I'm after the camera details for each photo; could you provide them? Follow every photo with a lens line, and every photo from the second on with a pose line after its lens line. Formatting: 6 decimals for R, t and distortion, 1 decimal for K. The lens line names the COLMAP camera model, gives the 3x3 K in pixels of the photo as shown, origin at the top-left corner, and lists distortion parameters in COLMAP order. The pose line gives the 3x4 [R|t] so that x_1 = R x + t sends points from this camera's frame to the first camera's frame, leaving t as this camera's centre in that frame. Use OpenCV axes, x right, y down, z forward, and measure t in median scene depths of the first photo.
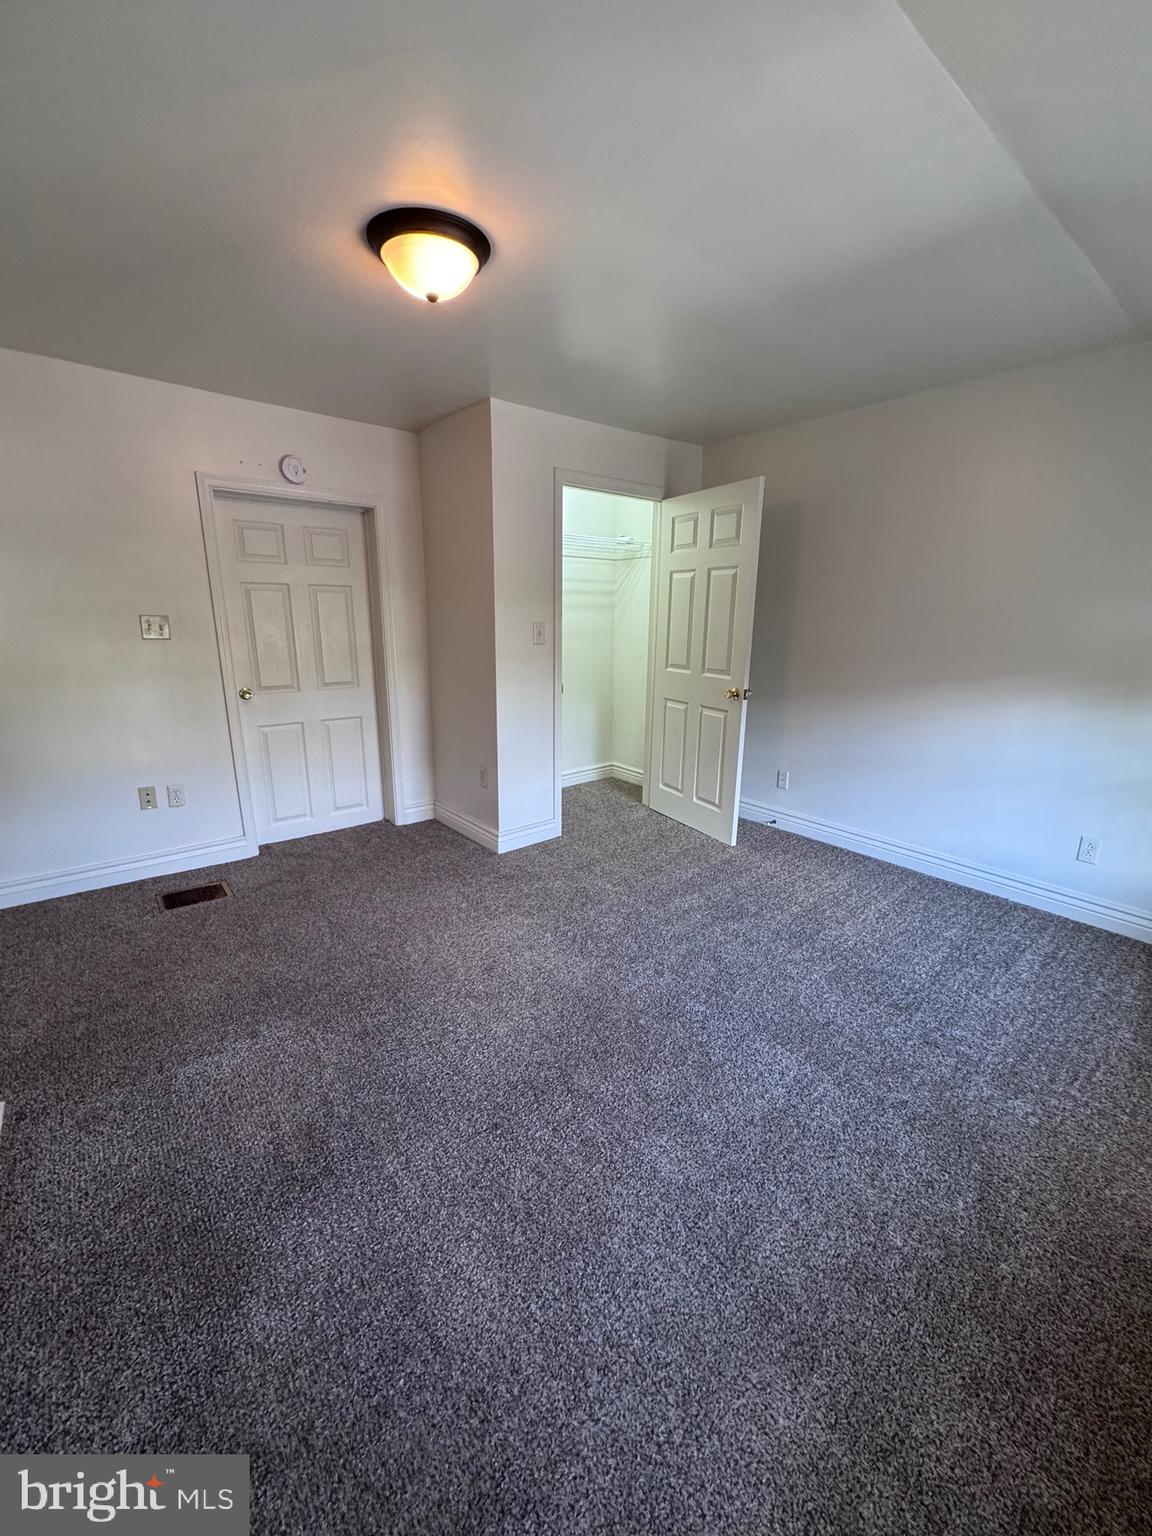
lens RADIAL K [[609.7, 0, 576.0], [0, 609.7, 768.6], [0, 0, 1]] dist [0.001258, 0.000181]
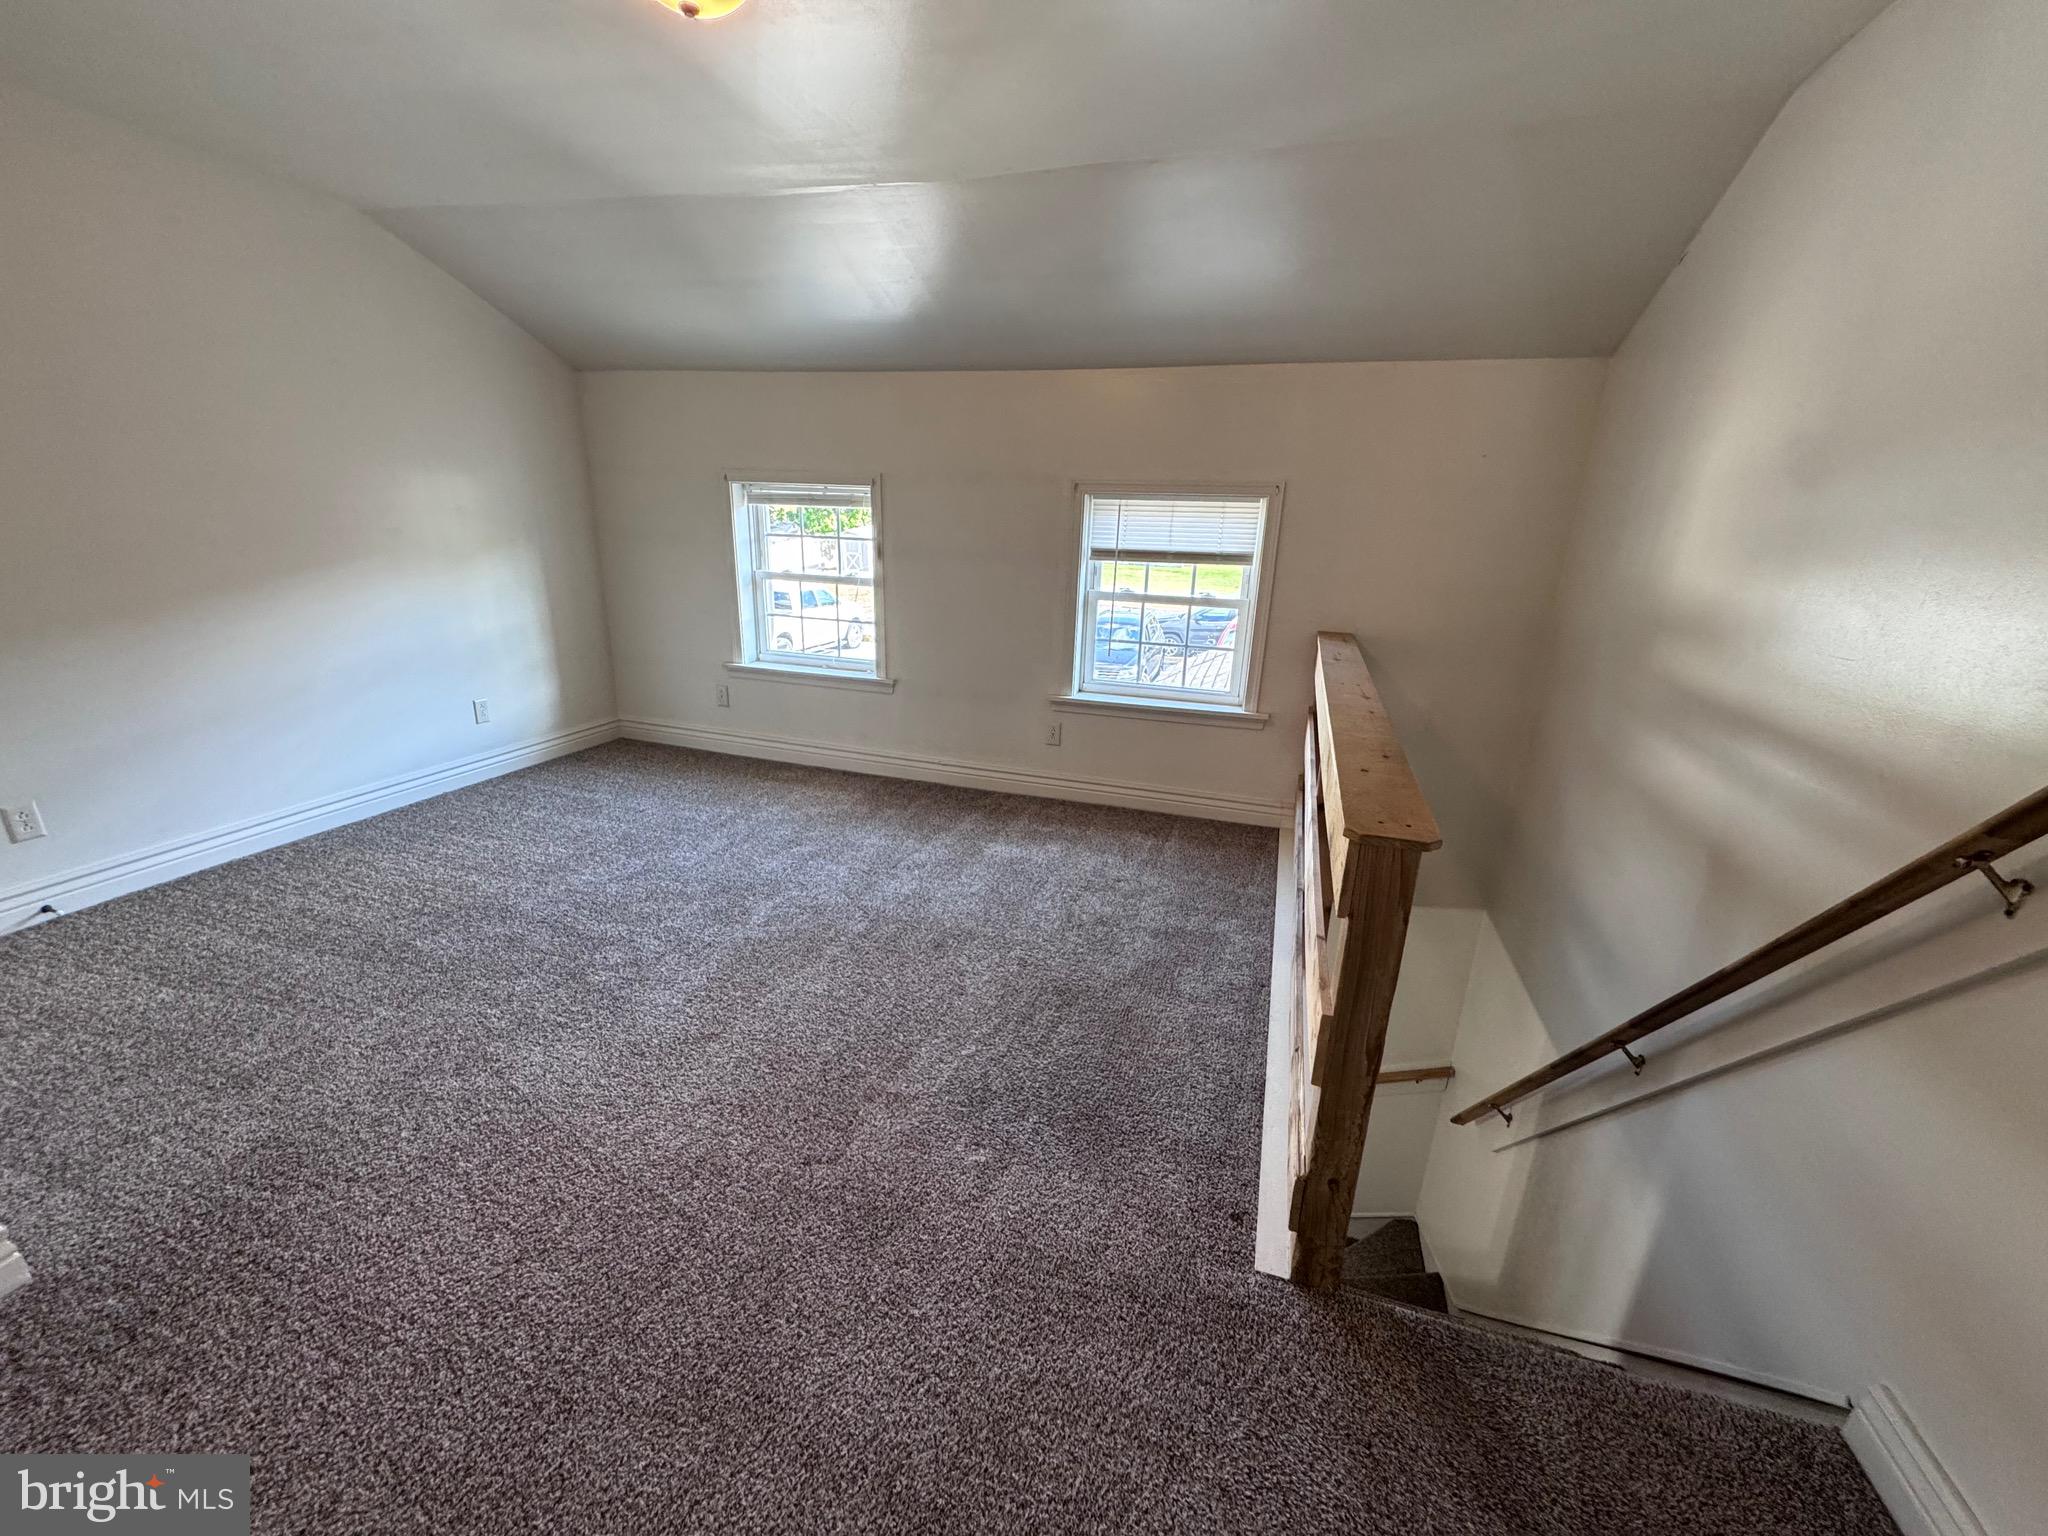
lens RADIAL K [[812.9, 0, 1023.0], [0, 812.9, 768.4], [0, 0, 1]] dist [0.001258, 0.000181]
pose [[-0.568591, -0.267967, 0.777752, -0.709545], [0.165531, 0.888848, 0.427258, -0.193022], [-0.805794, 0.371677, -0.461034, 0.763948]]
